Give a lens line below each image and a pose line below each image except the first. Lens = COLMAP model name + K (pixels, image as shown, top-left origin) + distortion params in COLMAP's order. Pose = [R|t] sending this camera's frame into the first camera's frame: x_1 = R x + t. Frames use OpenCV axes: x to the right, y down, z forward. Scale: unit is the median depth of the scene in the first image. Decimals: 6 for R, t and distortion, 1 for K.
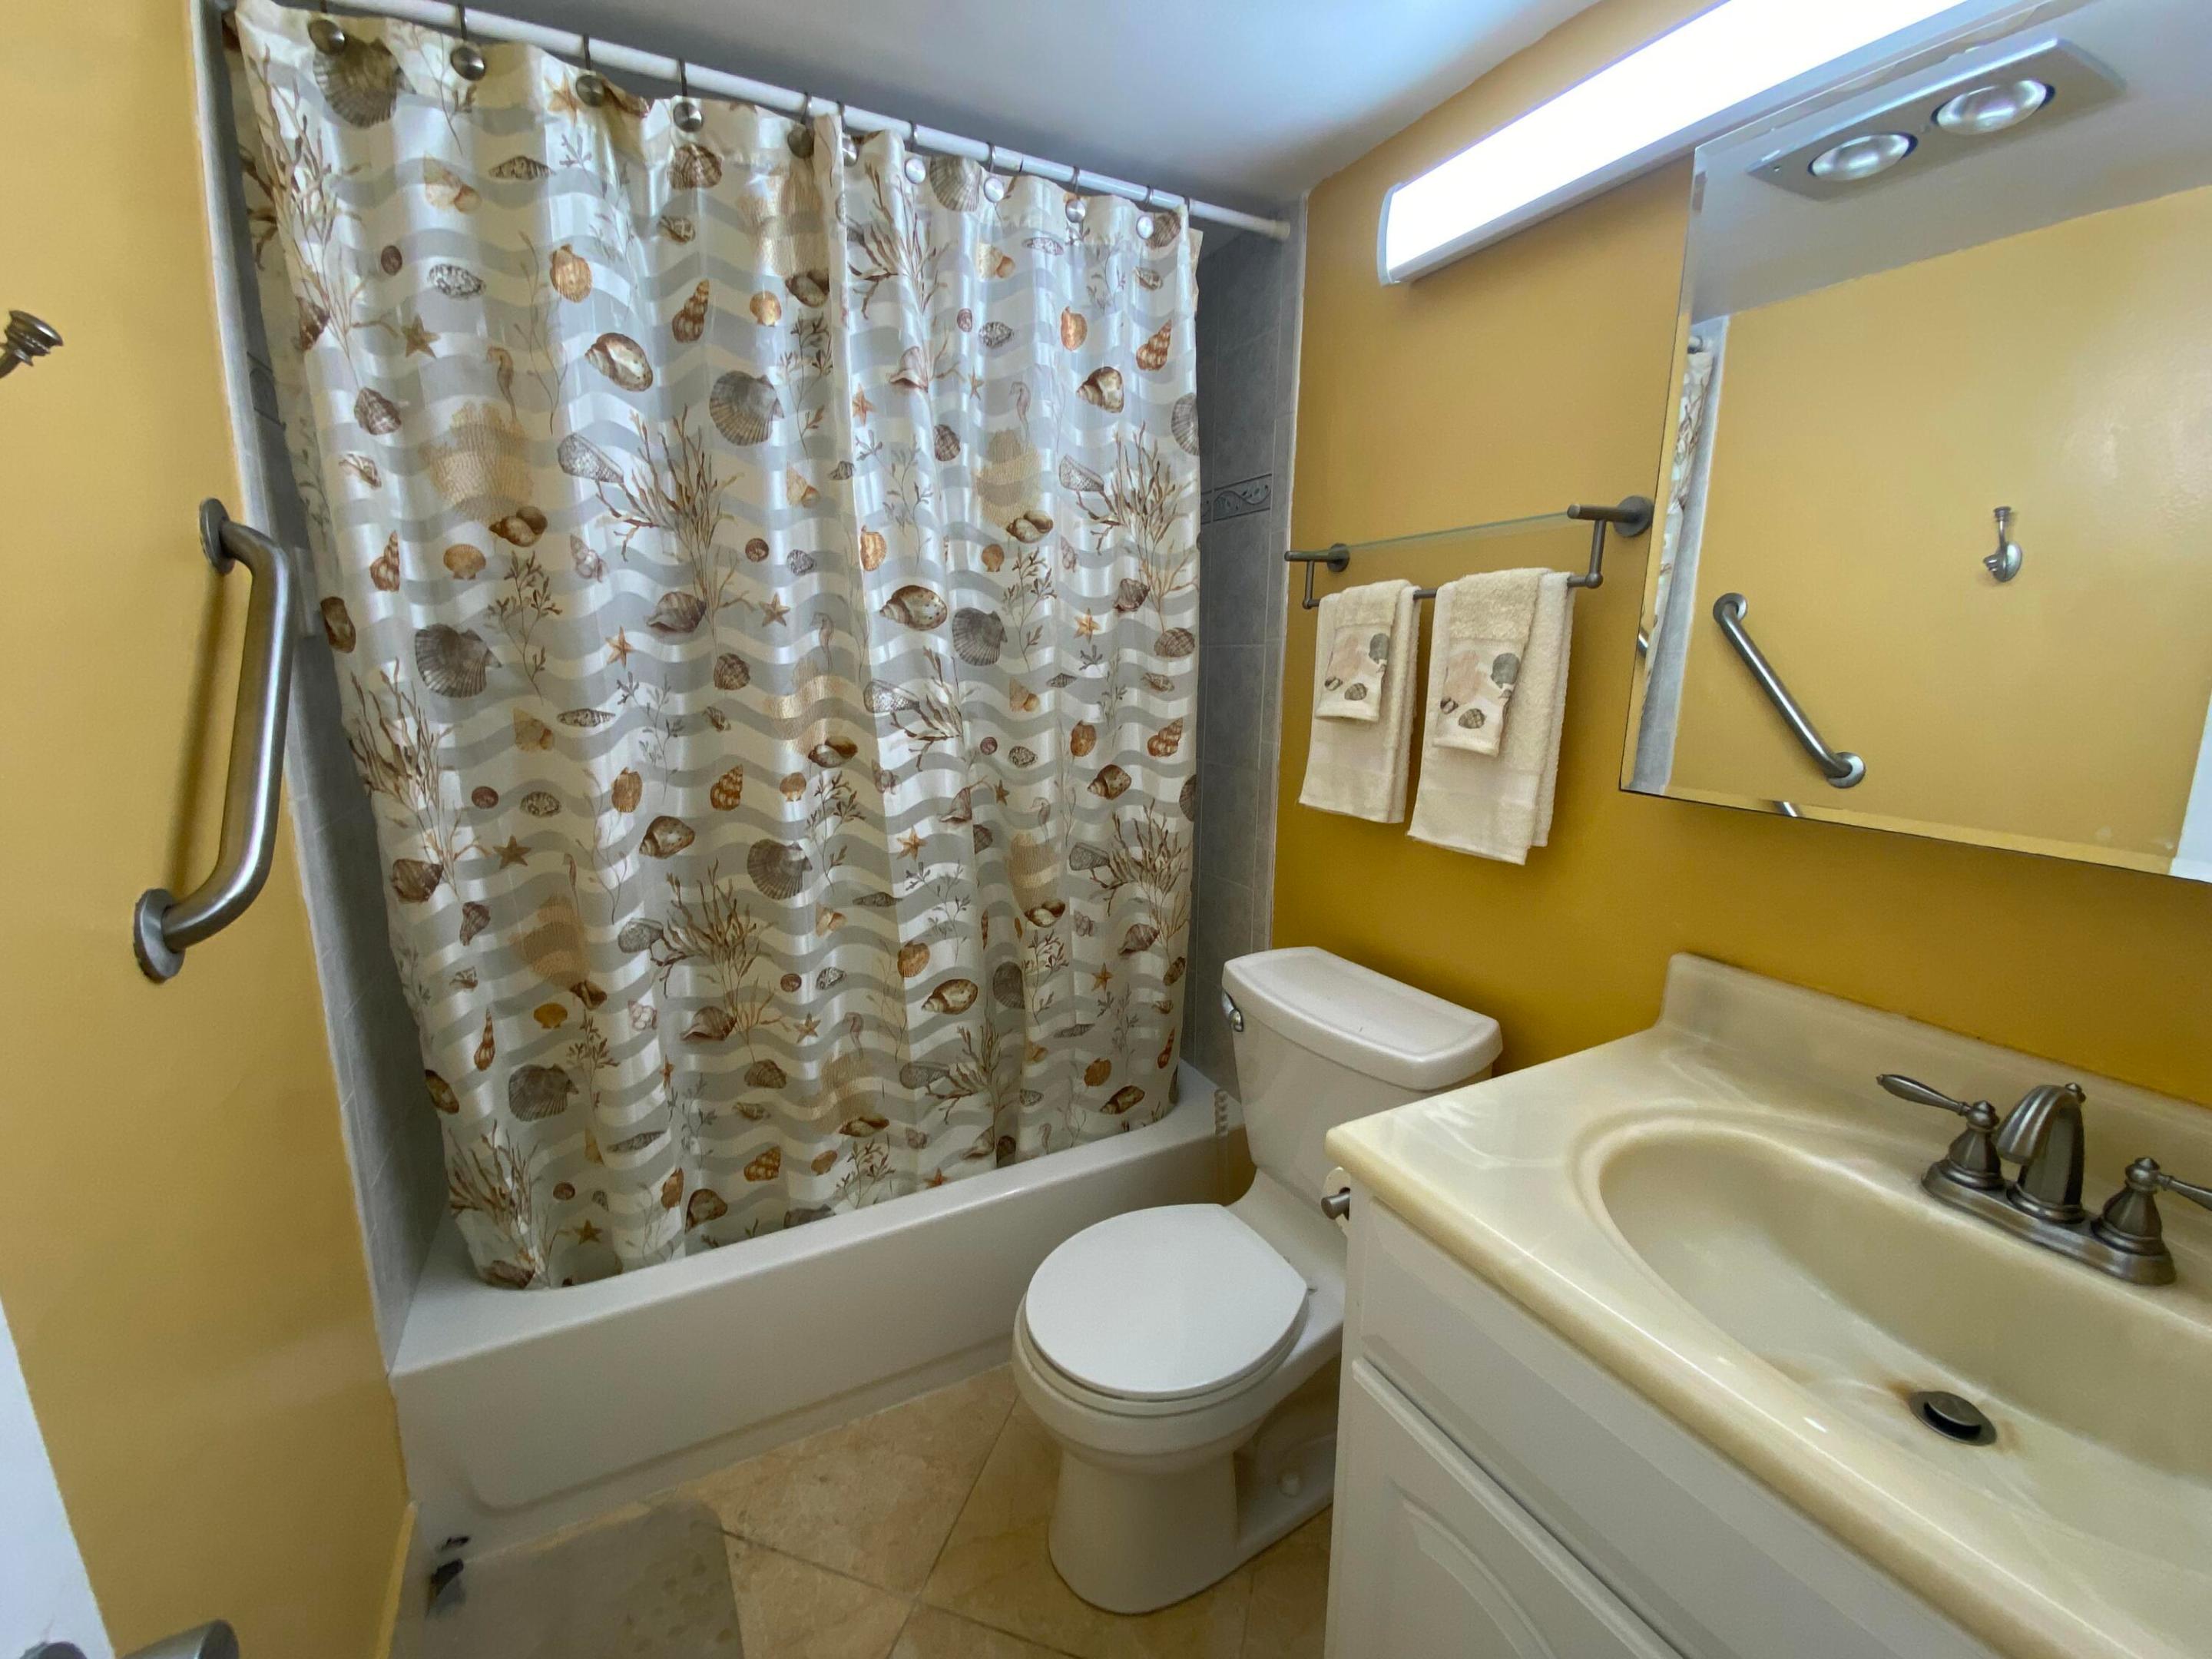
lens RADIAL K [[894.6, 0, 1098.4], [0, 894.6, 827.2], [0, 0, 1]] dist [0.019165, -0.019841]
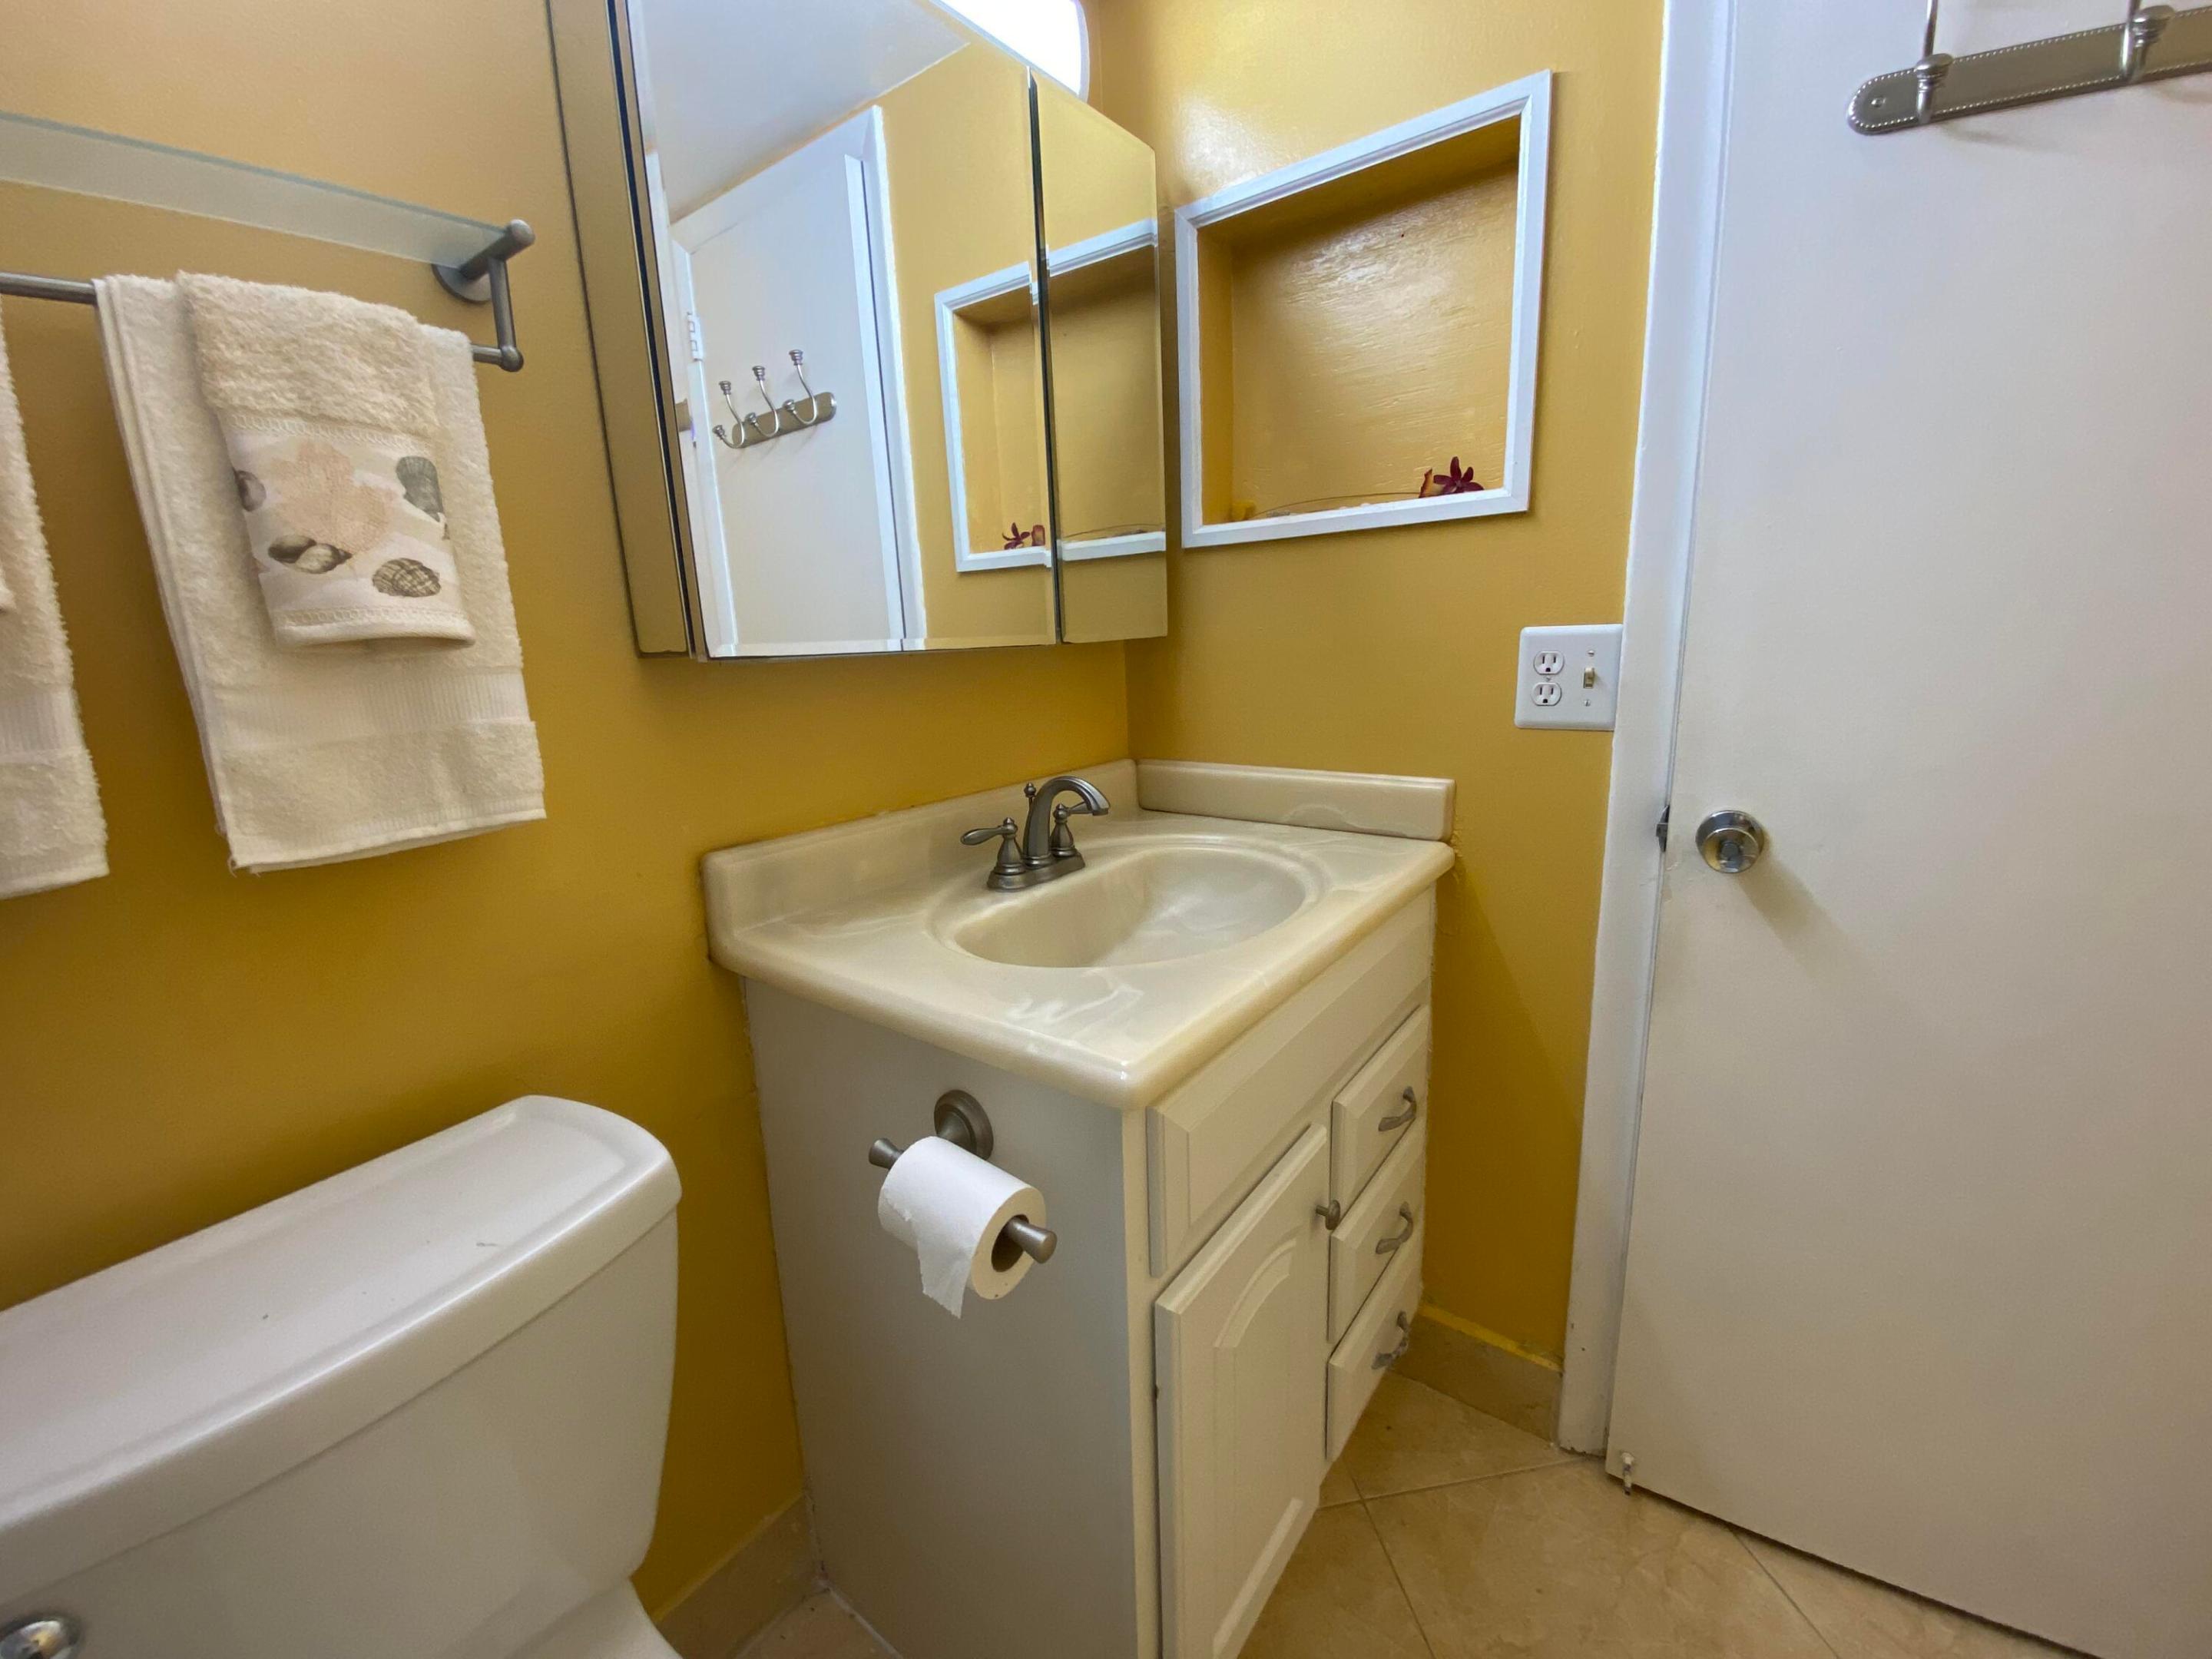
lens RADIAL K [[894.6, 0, 1098.4], [0, 894.6, 827.2], [0, 0, 1]] dist [0.019165, -0.019841]
pose [[-0.439071, -0.174617, 0.881320, -0.232953], [0.221948, 0.929449, 0.294727, -0.048971], [-0.870607, 0.325013, -0.369338, 0.853160]]
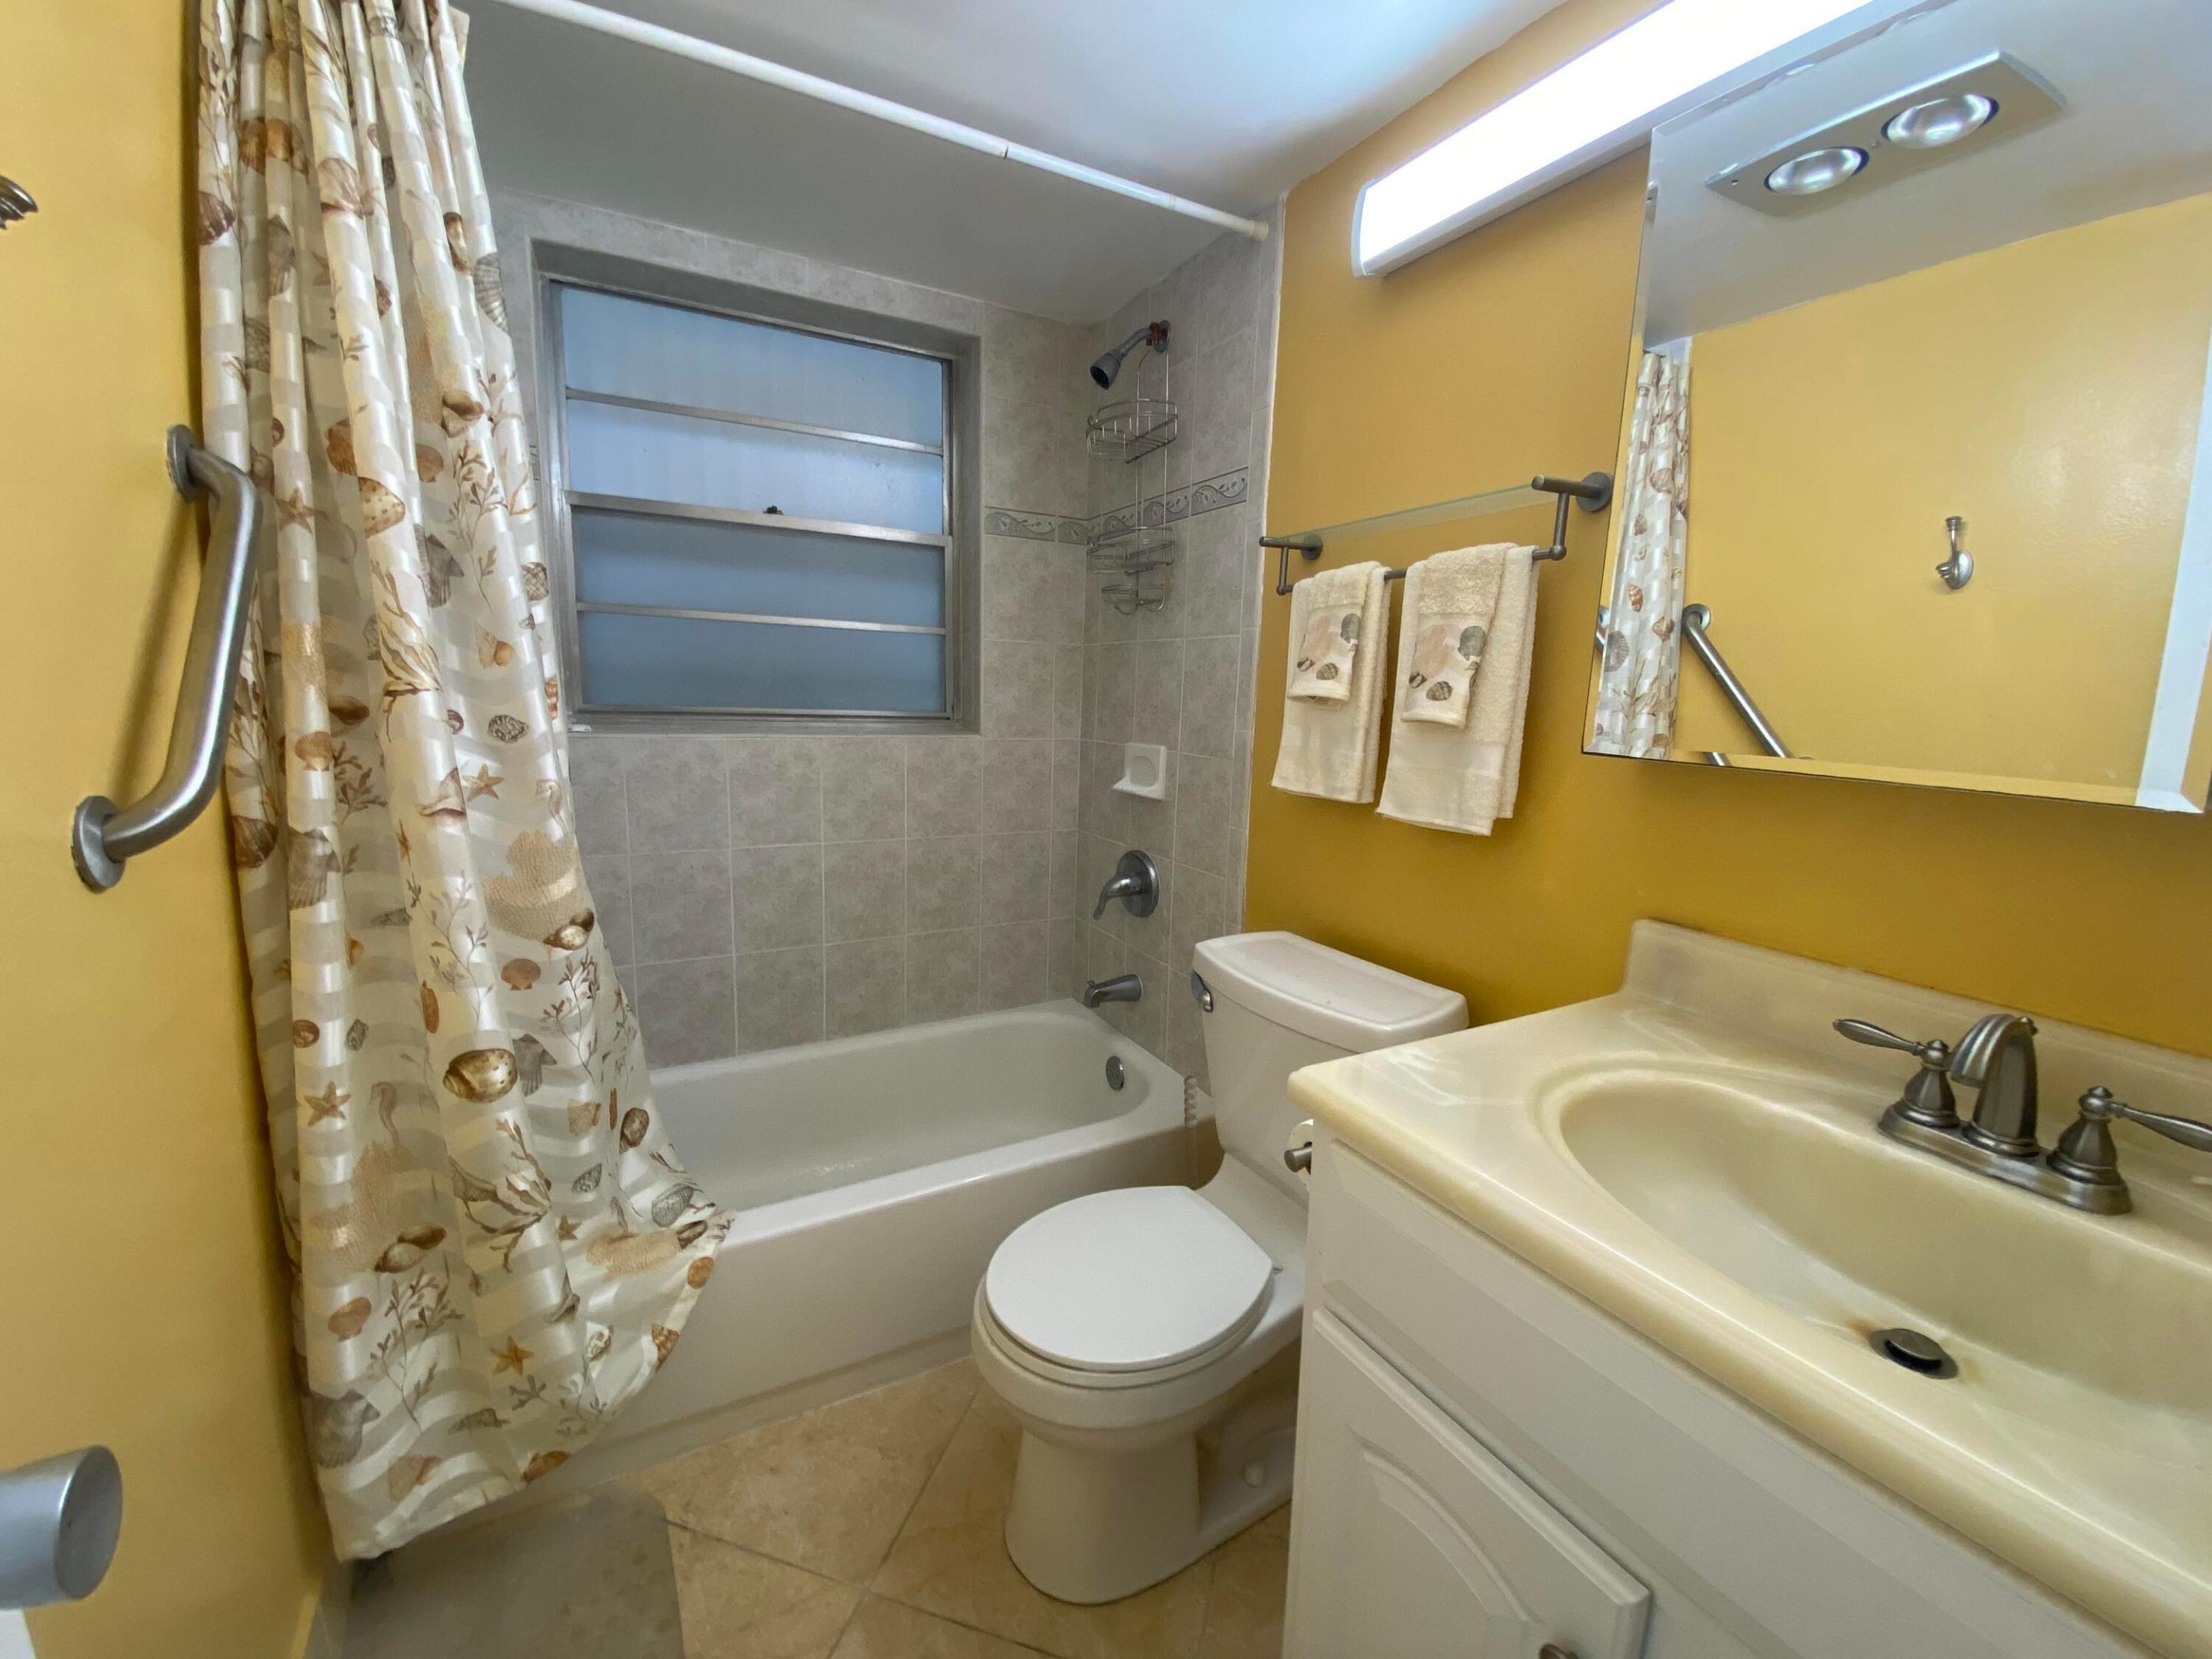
lens RADIAL K [[894.6, 0, 1098.4], [0, 894.6, 827.2], [0, 0, 1]] dist [0.019165, -0.019841]
pose [[0.999588, 0.017938, 0.022408, 0.010566], [-0.017147, 0.999240, -0.034993, 0.071350], [-0.023019, 0.034594, 0.999136, 0.001965]]
